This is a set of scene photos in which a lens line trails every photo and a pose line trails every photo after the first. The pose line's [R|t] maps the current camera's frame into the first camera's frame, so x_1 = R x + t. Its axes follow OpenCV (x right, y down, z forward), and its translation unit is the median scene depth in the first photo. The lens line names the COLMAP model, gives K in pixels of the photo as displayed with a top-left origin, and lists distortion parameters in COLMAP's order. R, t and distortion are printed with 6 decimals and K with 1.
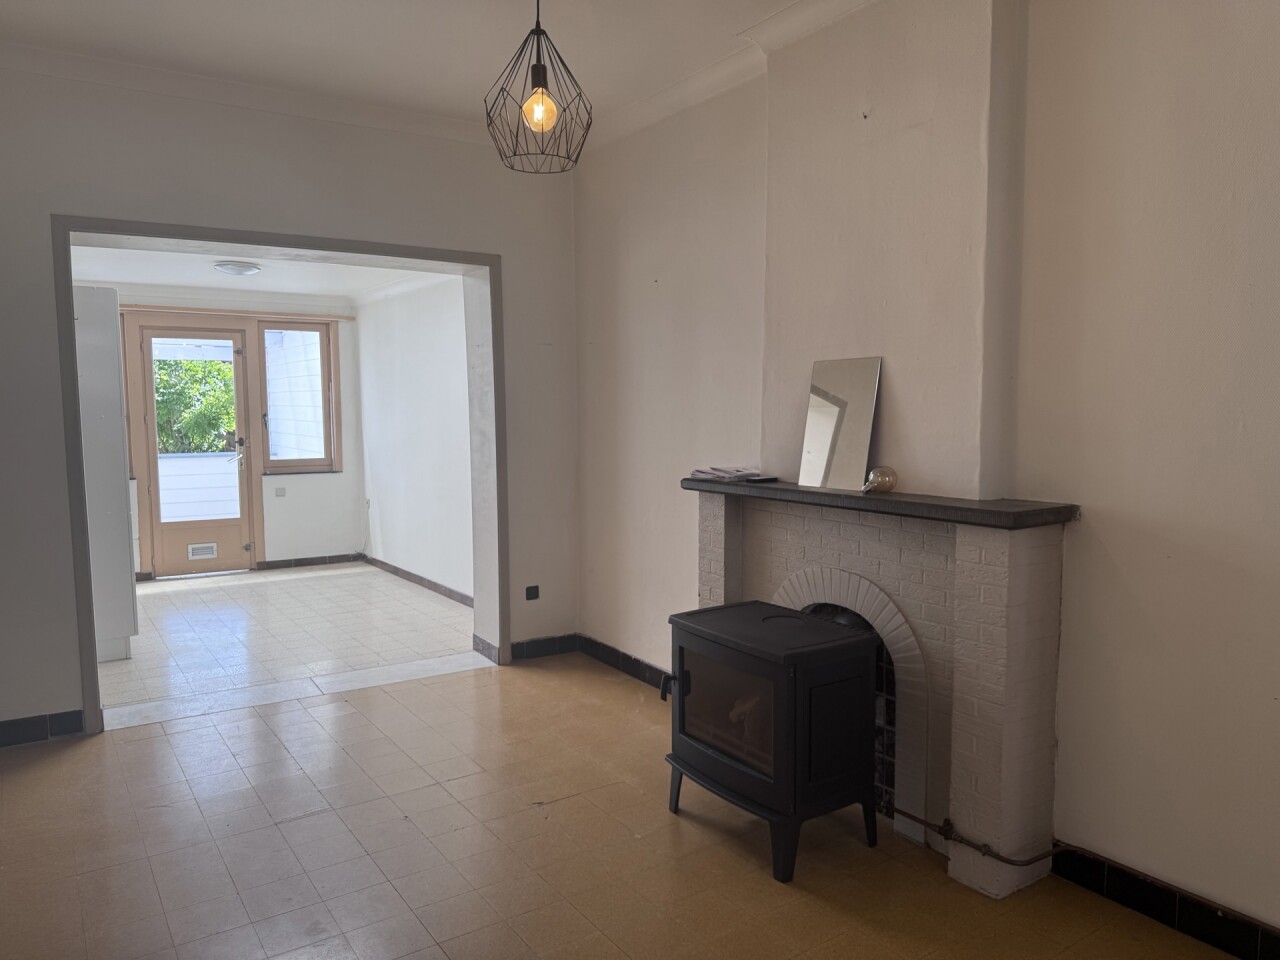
lens RADIAL K [[889.4, 0, 641.4], [0, 889.4, 486.1], [0, 0, 1]] dist [0.043009, -0.048435]
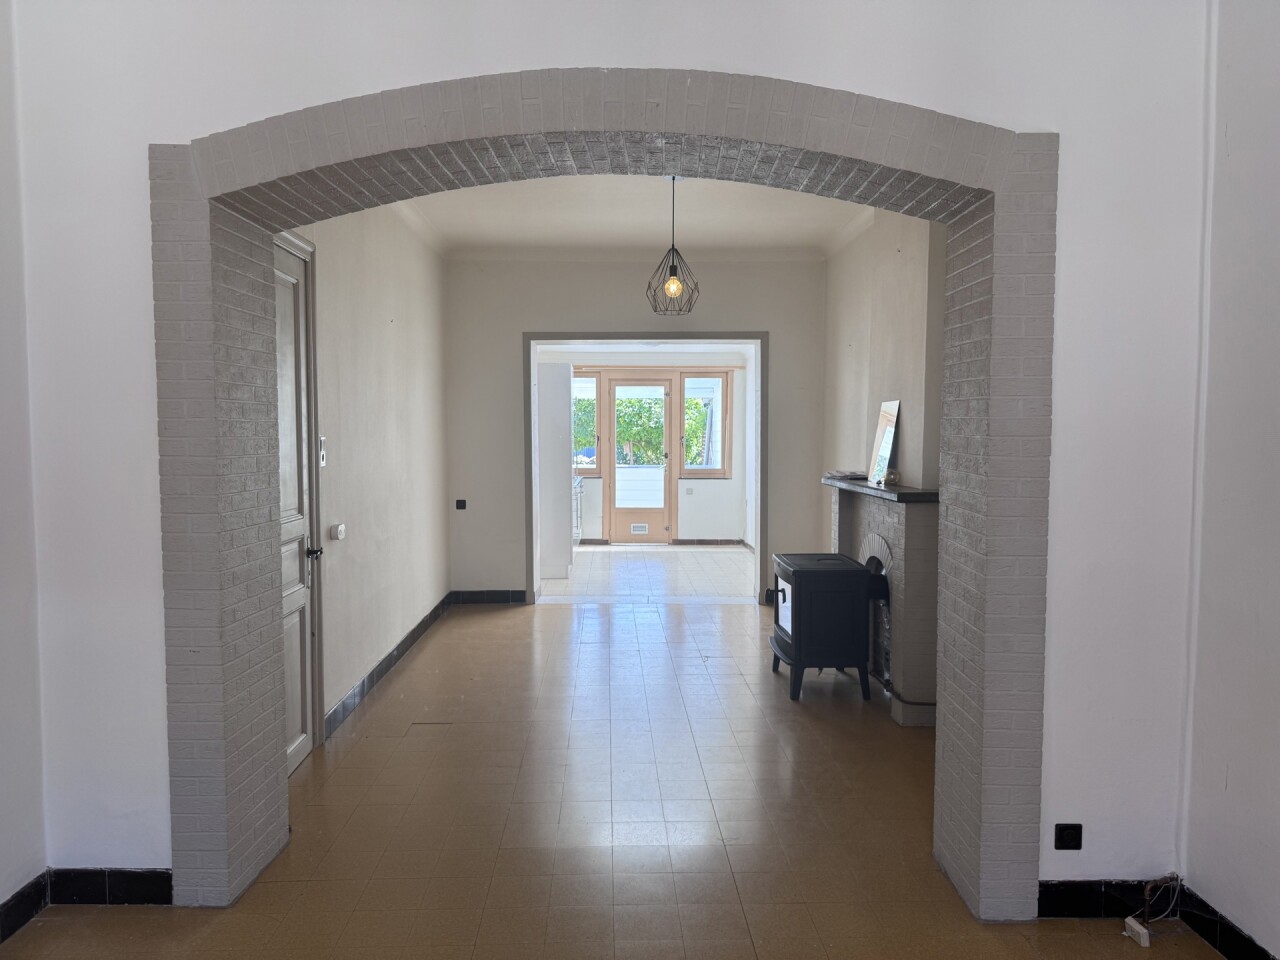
lens RADIAL K [[889.4, 0, 641.4], [0, 889.4, 486.1], [0, 0, 1]] dist [0.043009, -0.048435]
pose [[0.840574, 0.034525, -0.540595, 0.303599], [-0.048846, 0.998732, -0.012167, 0.019777], [0.539490, 0.036633, 0.841195, -0.236055]]
